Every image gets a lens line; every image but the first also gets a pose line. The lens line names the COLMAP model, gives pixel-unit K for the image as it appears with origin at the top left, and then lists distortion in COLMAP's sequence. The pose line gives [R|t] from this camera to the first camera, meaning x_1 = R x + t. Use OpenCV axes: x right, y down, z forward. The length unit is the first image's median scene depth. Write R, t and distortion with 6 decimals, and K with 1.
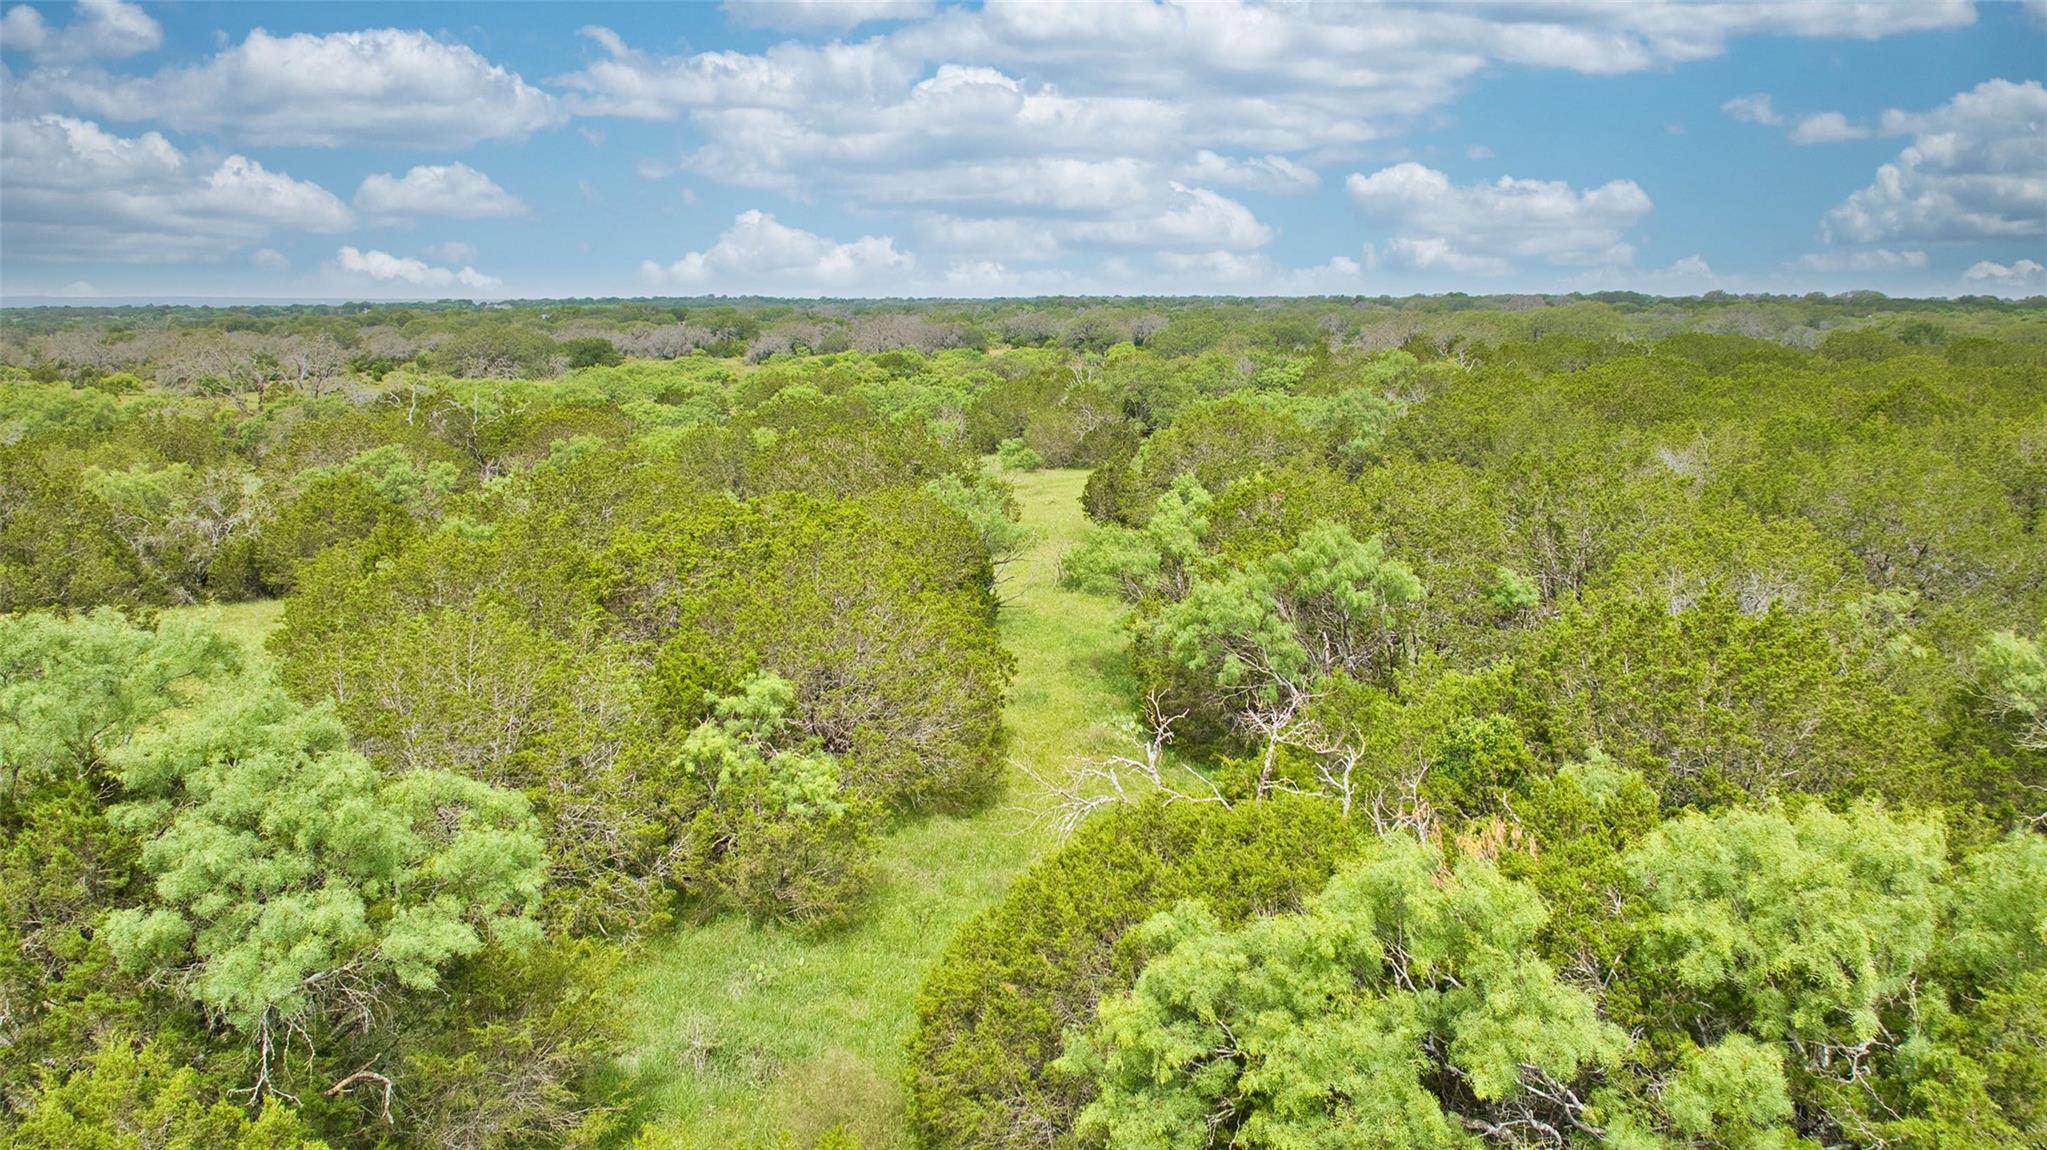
lens RADIAL K [[1441.9, 0, 1023.5], [0, 1441.9, 575.0], [0, 0, 1]] dist [0.027559, -0.042637]
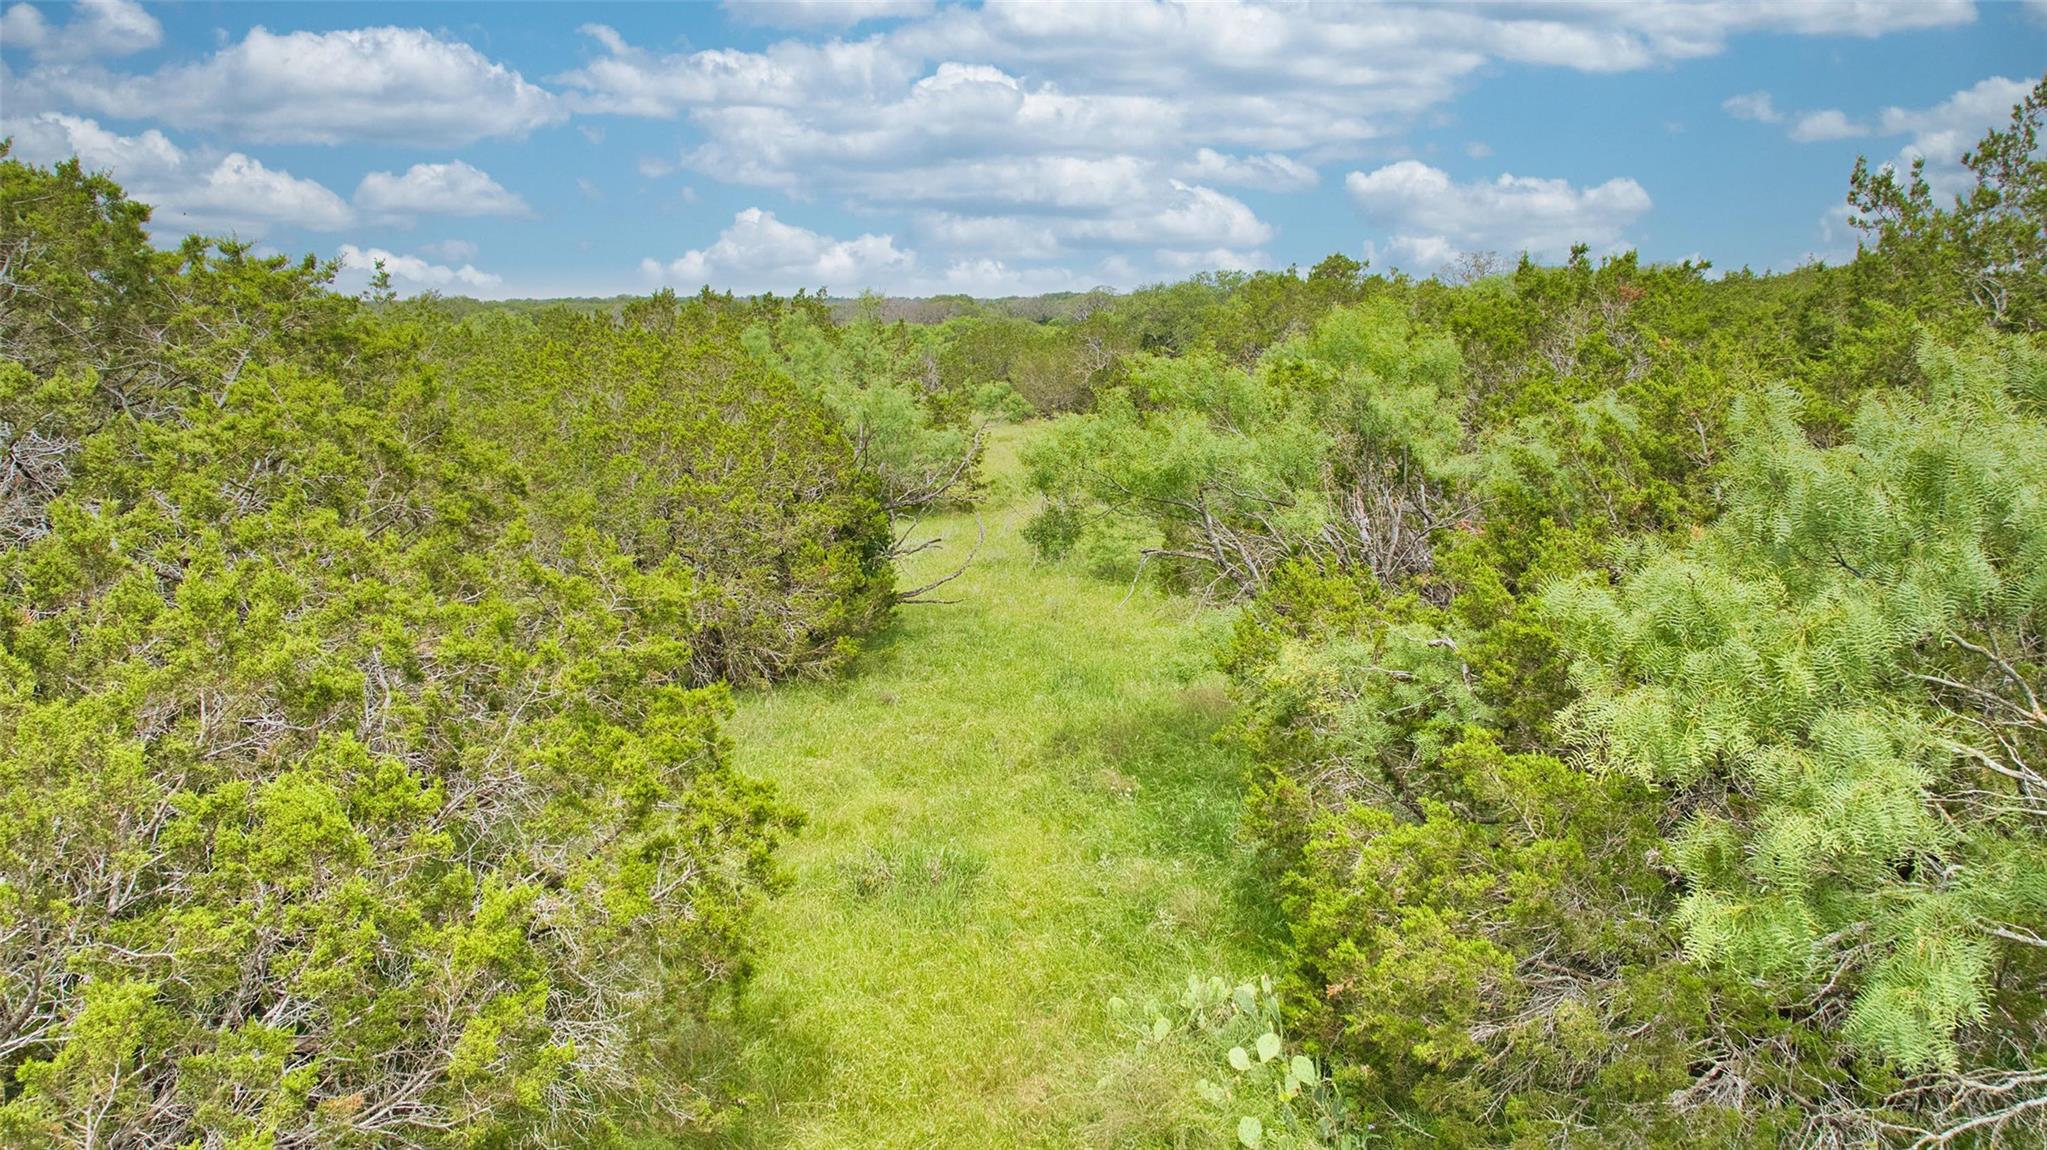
lens RADIAL K [[1441.9, 0, 1023.5], [0, 1441.9, 575.0], [0, 0, 1]] dist [0.027559, -0.042637]
pose [[0.999932, -0.010128, -0.005818, 0.024407], [0.010154, 0.999939, 0.004441, 0.011105], [0.005773, -0.004499, 0.999973, 0.545570]]
